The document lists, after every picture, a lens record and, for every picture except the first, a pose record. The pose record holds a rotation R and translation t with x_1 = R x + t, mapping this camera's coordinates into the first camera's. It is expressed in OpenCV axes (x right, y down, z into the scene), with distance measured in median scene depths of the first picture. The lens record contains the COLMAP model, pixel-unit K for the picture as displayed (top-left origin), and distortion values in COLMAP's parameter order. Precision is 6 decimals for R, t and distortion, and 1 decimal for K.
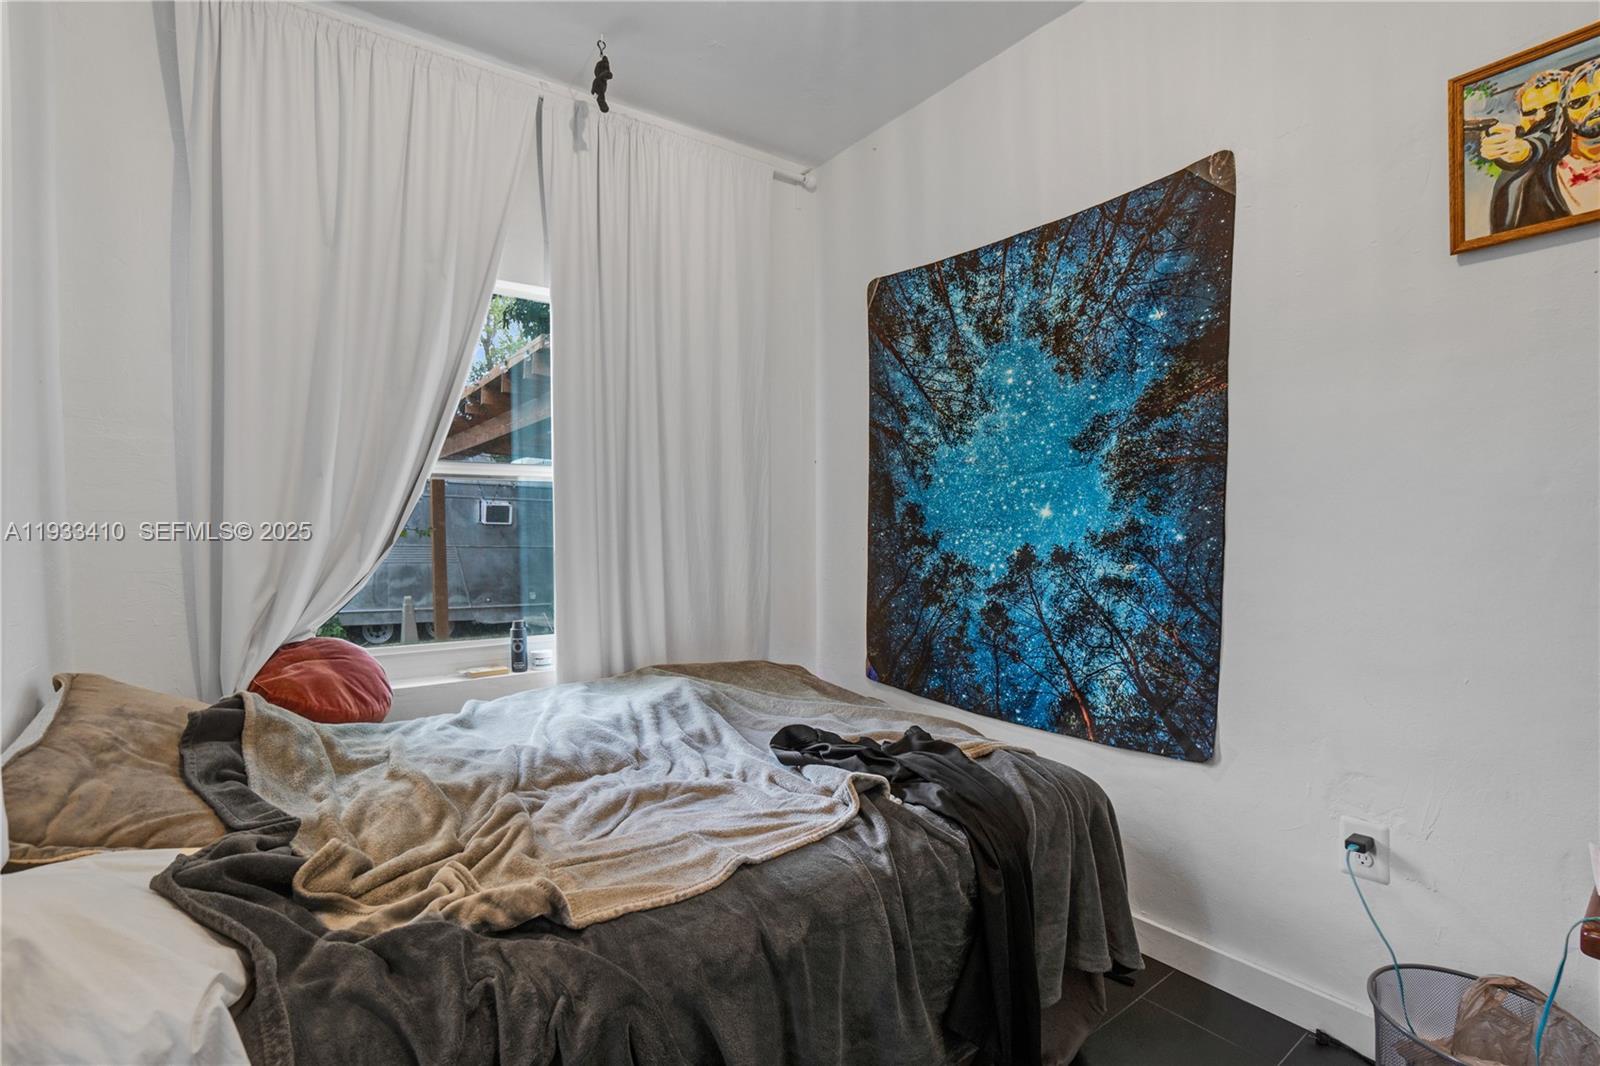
lens RADIAL K [[690.9, 0, 796.4], [0, 690.9, 514.4], [0, 0, 1]] dist [-0.023358, 0.000389]
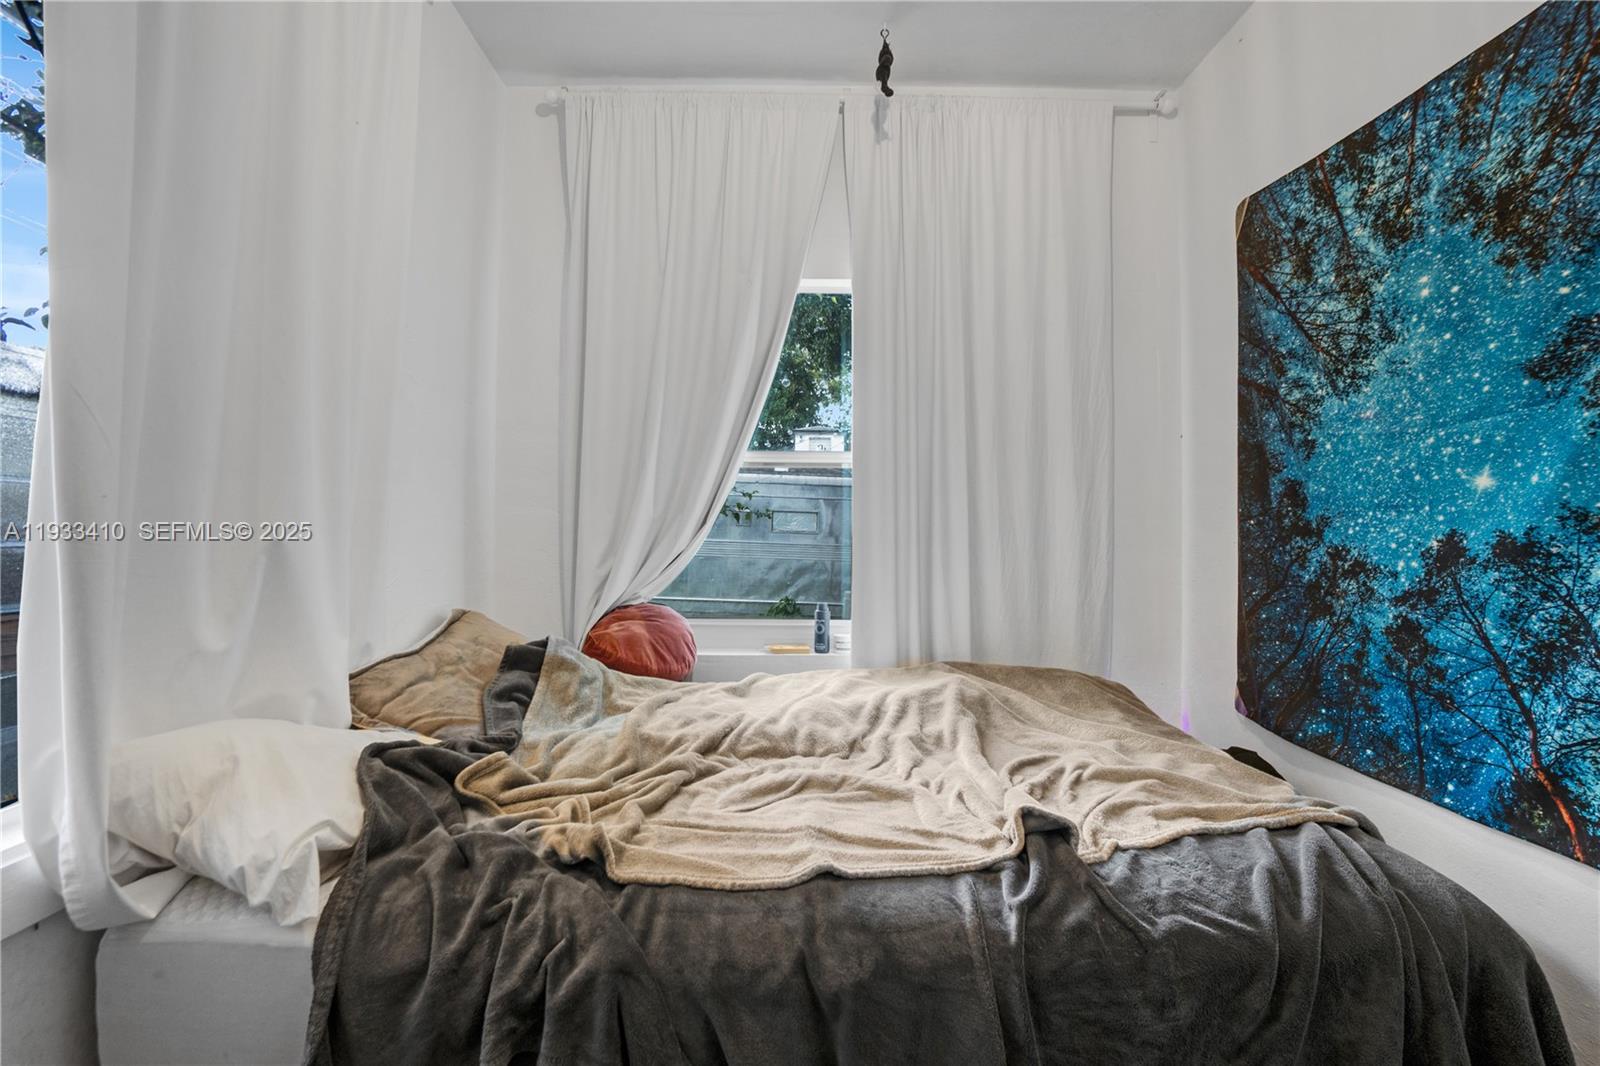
lens RADIAL K [[711.4, 0, 801.0], [0, 711.4, 483.2], [0, 0, 1]] dist [-0.049811, 0.021833]
pose [[0.835635, -0.026167, -0.548662, 0.169973], [0.000882, 0.998927, -0.046297, 0.026487], [0.549285, 0.038203, 0.834762, 0.098816]]
